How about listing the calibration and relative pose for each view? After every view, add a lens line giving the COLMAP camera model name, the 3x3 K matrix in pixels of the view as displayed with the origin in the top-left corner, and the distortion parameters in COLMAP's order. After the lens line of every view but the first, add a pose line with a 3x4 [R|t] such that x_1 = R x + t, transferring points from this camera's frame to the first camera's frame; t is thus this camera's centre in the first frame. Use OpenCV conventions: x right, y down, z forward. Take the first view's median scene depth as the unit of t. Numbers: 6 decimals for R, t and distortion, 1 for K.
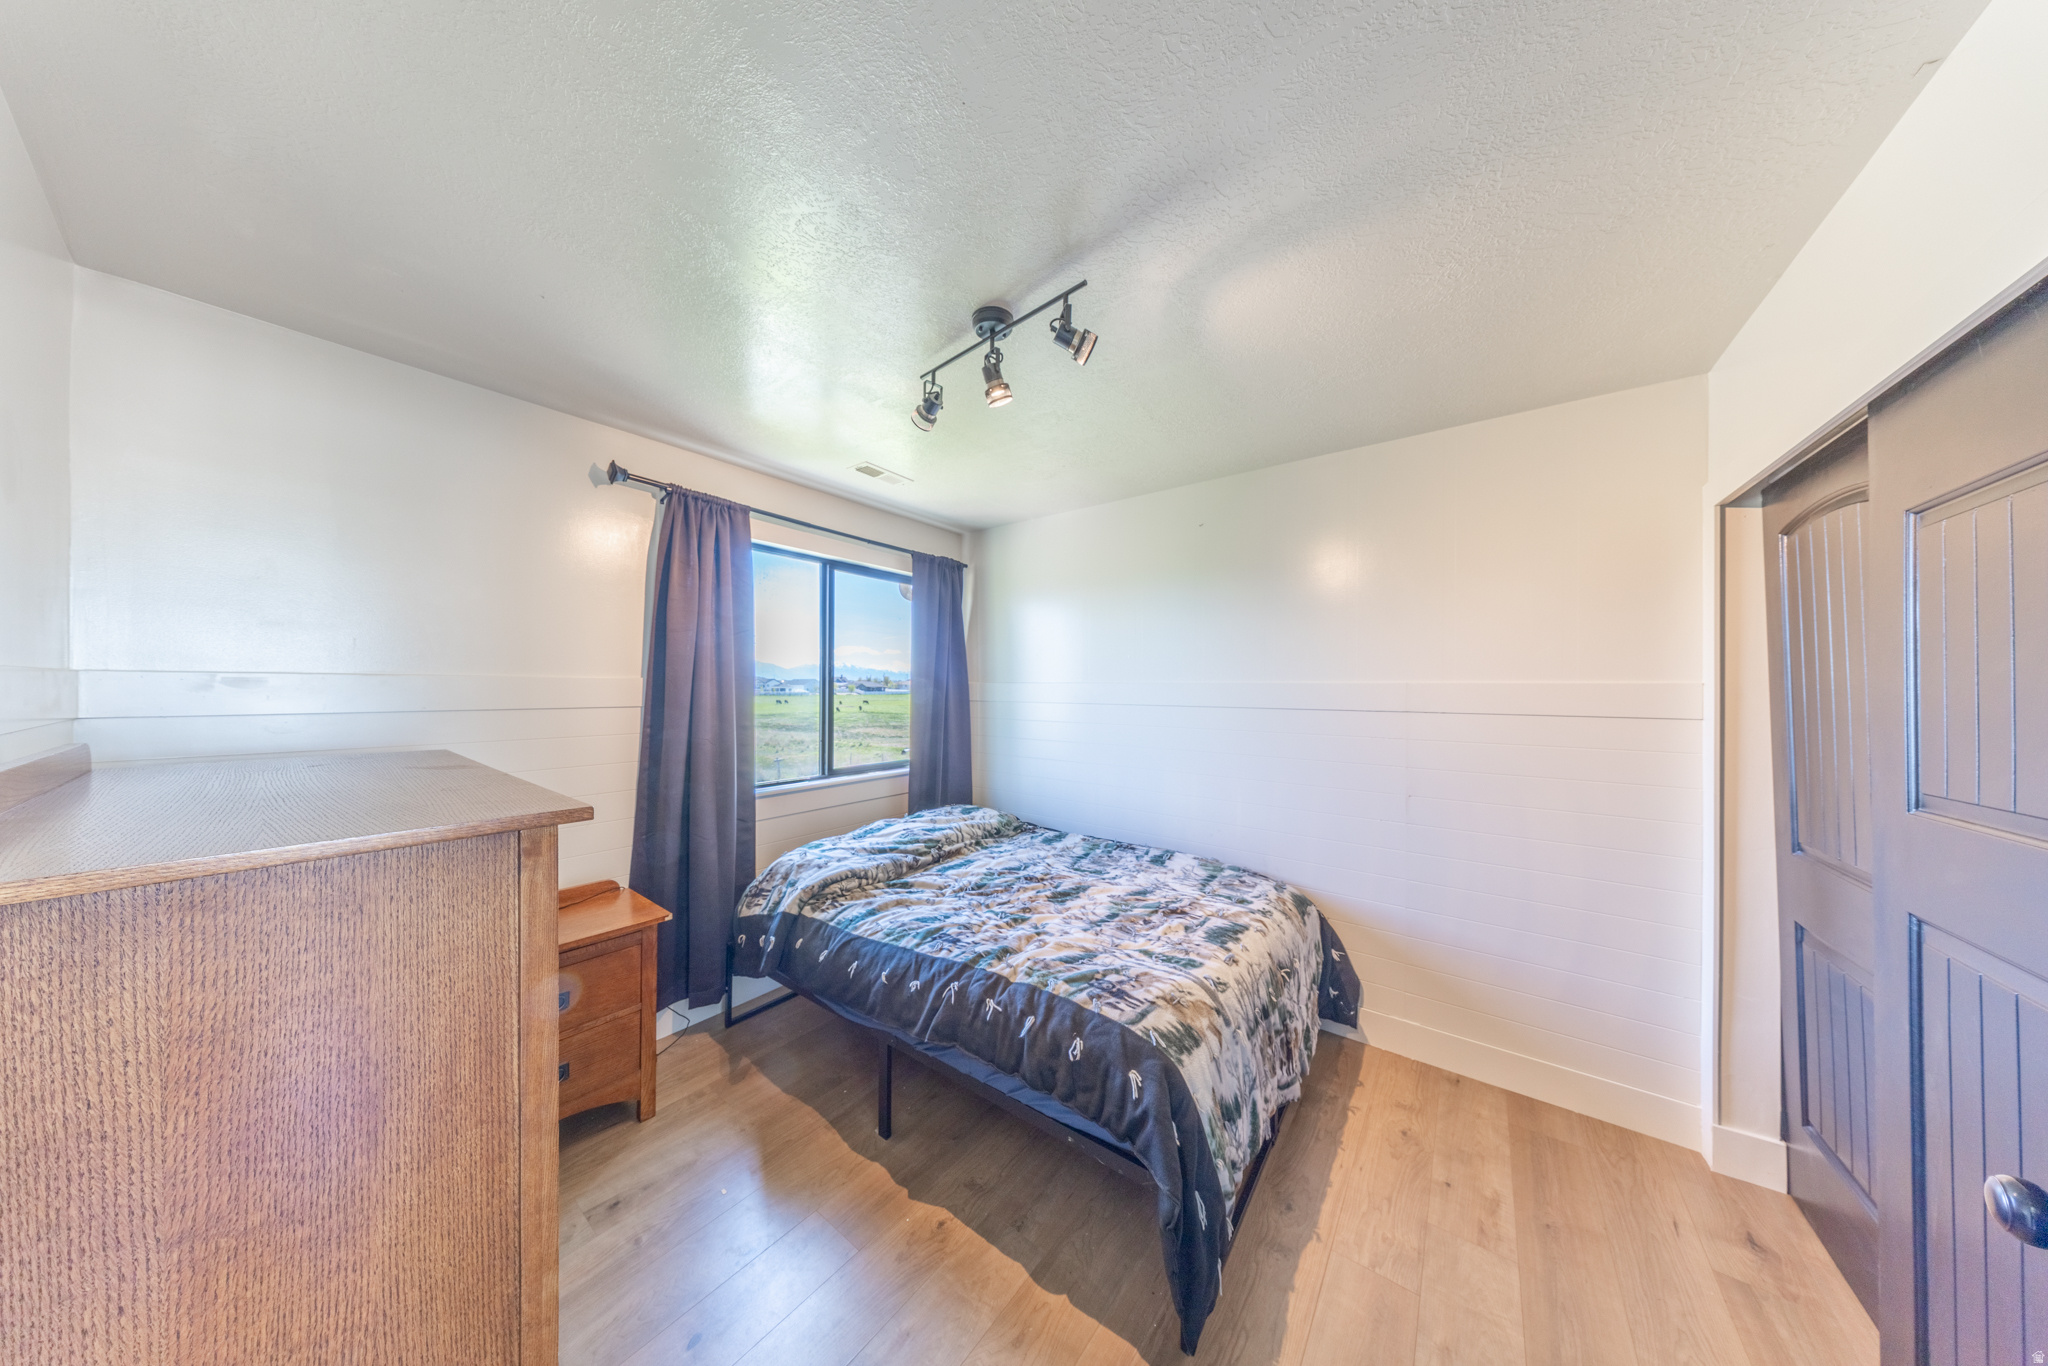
lens RADIAL K [[586.3, 0, 1033.8], [0, 586.3, 681.8], [0, 0, 1]] dist [-0.001612, -0.000206]
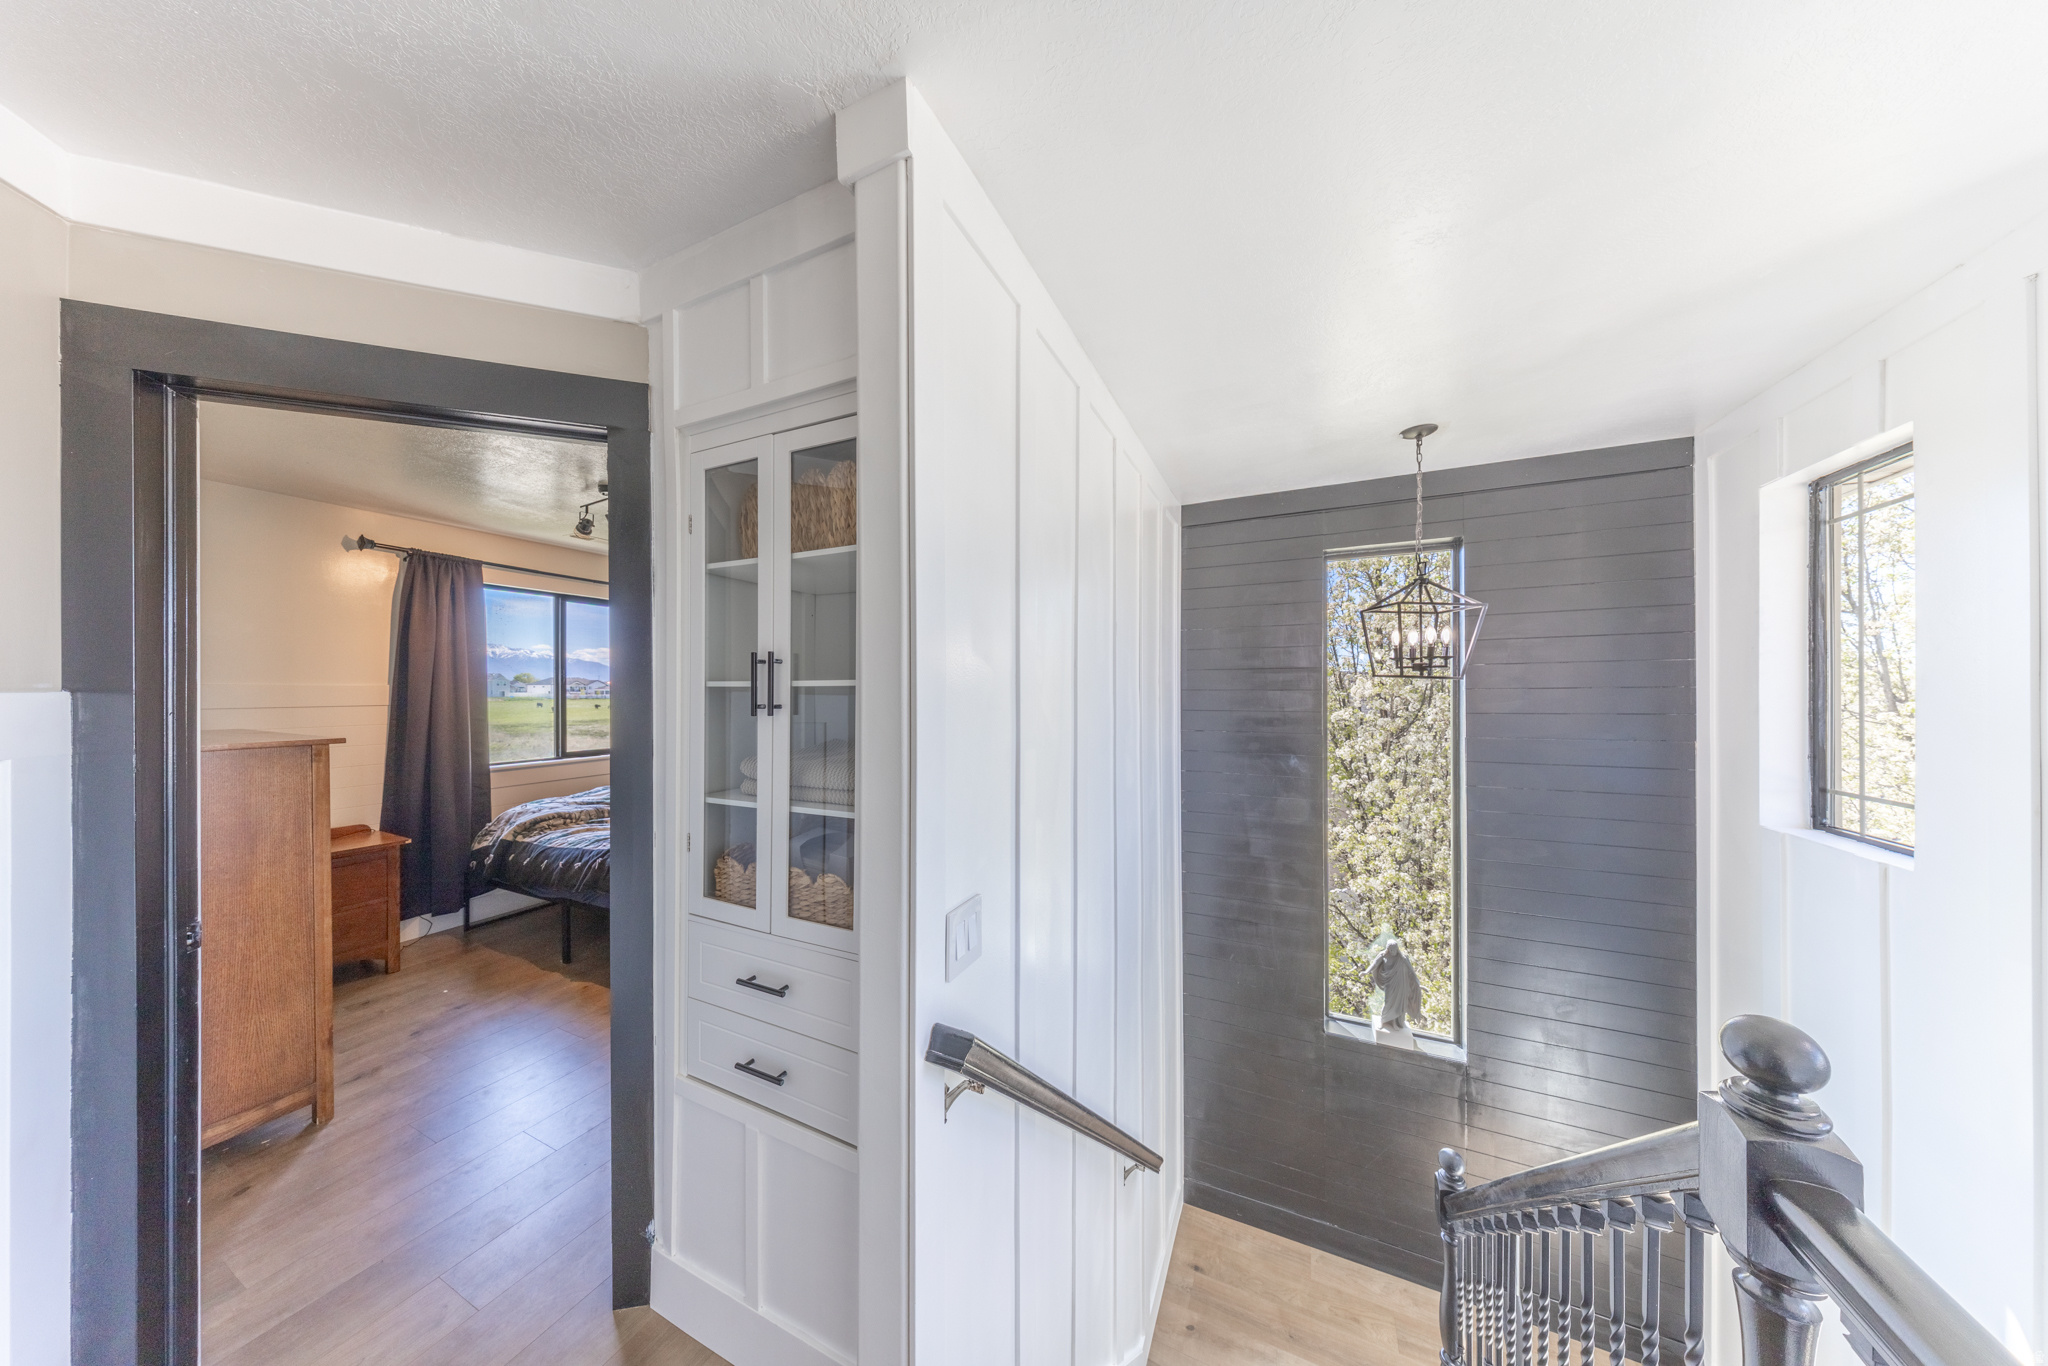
lens RADIAL K [[586.3, 0, 1016.7], [0, 586.3, 687.8], [0, 0, 1]] dist [-0.001612, -0.000206]
pose [[0.979181, -0.005651, 0.202911, 0.544501], [0.003991, 0.999955, 0.008590, -0.005569], [-0.202950, -0.007601, 0.979160, -0.712016]]
